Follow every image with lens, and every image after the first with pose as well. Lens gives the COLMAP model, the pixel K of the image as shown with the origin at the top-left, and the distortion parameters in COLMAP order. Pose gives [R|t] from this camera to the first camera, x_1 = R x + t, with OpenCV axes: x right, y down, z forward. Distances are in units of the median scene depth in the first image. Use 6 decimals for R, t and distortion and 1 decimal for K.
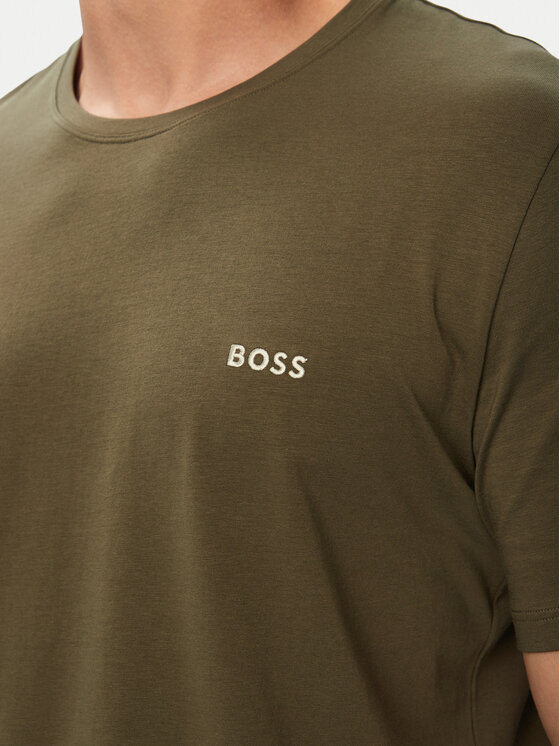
lens RADIAL K [[1555.3, 0, 280.1], [0, 1555.3, 371.8], [0, 0, 1]] dist [-0.265028, 0.000000]
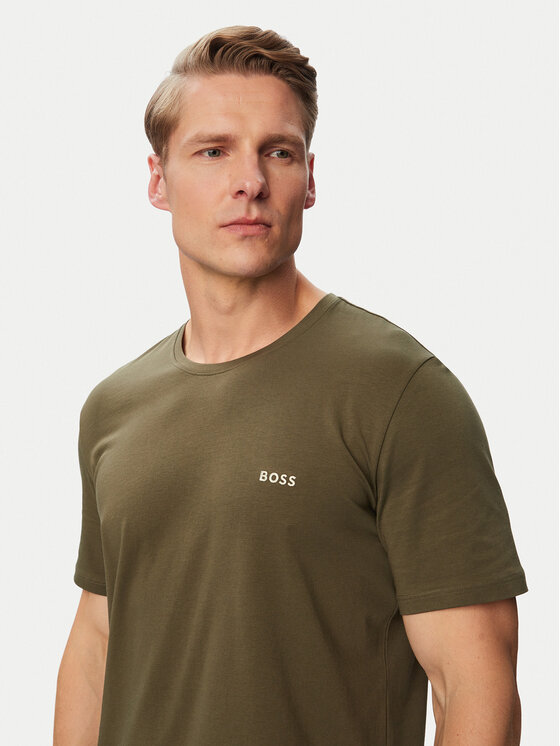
lens RADIAL K [[898.2, 0, 254.2], [0, 898.2, 365.2], [0, 0, 1]] dist [0.297098, 0.000000]
pose [[0.999639, -0.004093, -0.026550, -0.006311], [0.000480, 0.990886, -0.134699, 0.005615], [0.026860, 0.134637, 0.990531, -0.253223]]
